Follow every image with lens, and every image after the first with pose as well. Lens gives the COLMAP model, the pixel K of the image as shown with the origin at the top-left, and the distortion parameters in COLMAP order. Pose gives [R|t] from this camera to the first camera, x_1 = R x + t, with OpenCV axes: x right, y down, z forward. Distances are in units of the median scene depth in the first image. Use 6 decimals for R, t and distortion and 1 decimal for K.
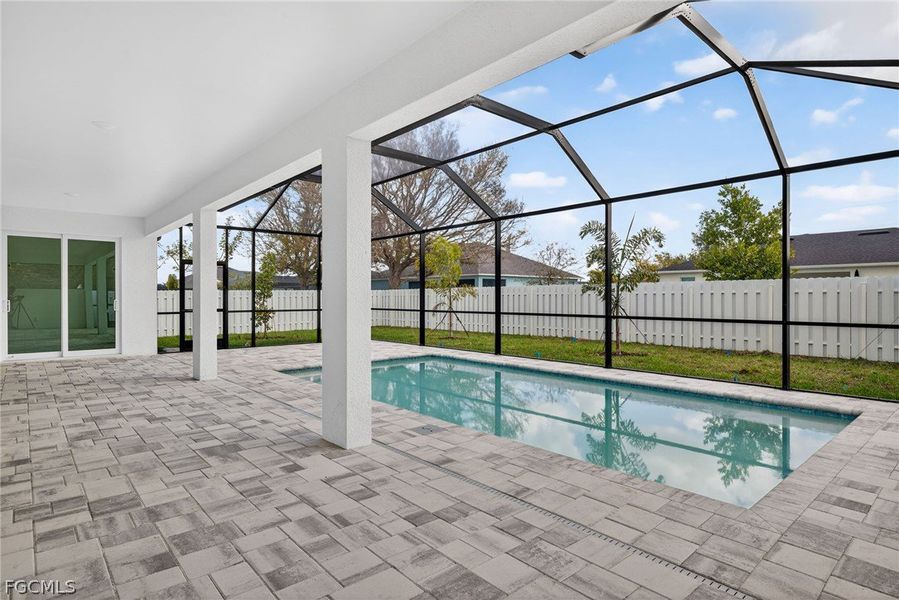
lens RADIAL K [[479.6, 0, 449.5], [0, 479.6, 300.0], [0, 0, 1]] dist [0.003258, 0.000393]
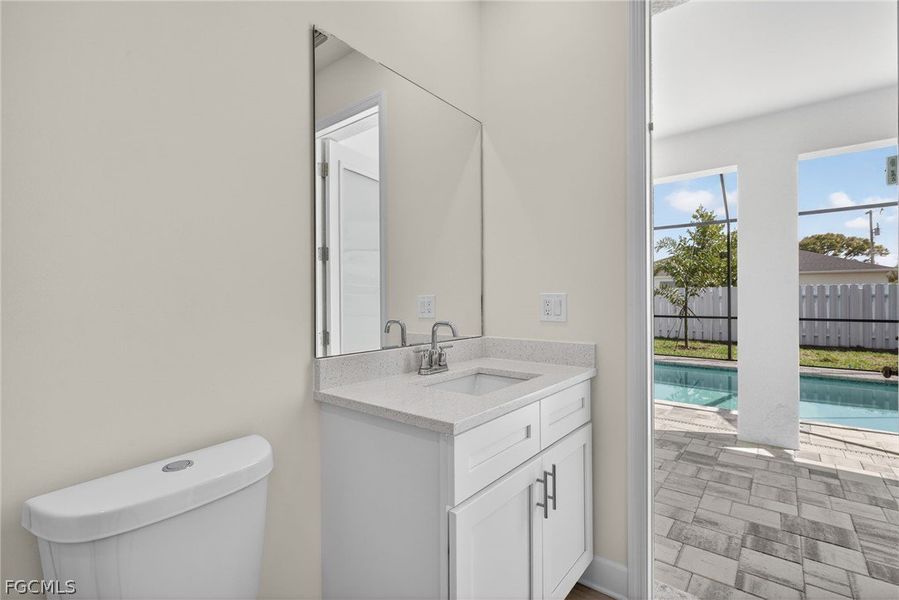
lens RADIAL K [[403.3, 0, 449.5], [0, 403.3, 300.0], [0, 0, 1]] dist [-0.000394, -0.000169]
pose [[0.987768, -0.006106, 0.155809, -0.522090], [0.006159, 0.999981, 0.000143, -0.014277], [-0.155807, 0.000818, 0.987787, 0.106381]]
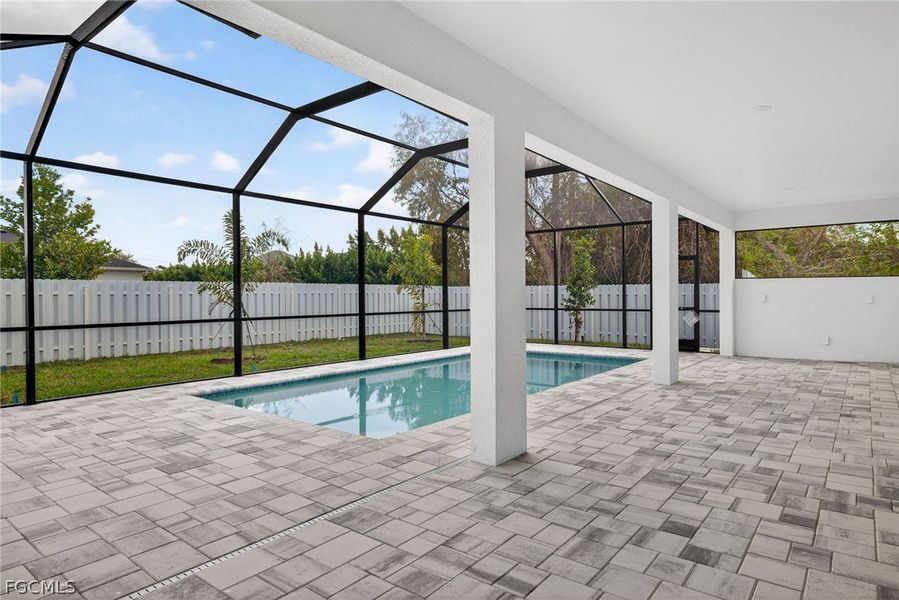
lens RADIAL K [[530.0, 0, 439.6], [0, 530.0, 299.1], [0, 0, 1]] dist [-0.002458, -0.000492]
pose [[-0.147491, -0.003256, 0.989058, -0.930539], [0.012763, 0.999905, 0.005195, -0.005048], [-0.988981, 0.013390, -0.147435, 1.001780]]
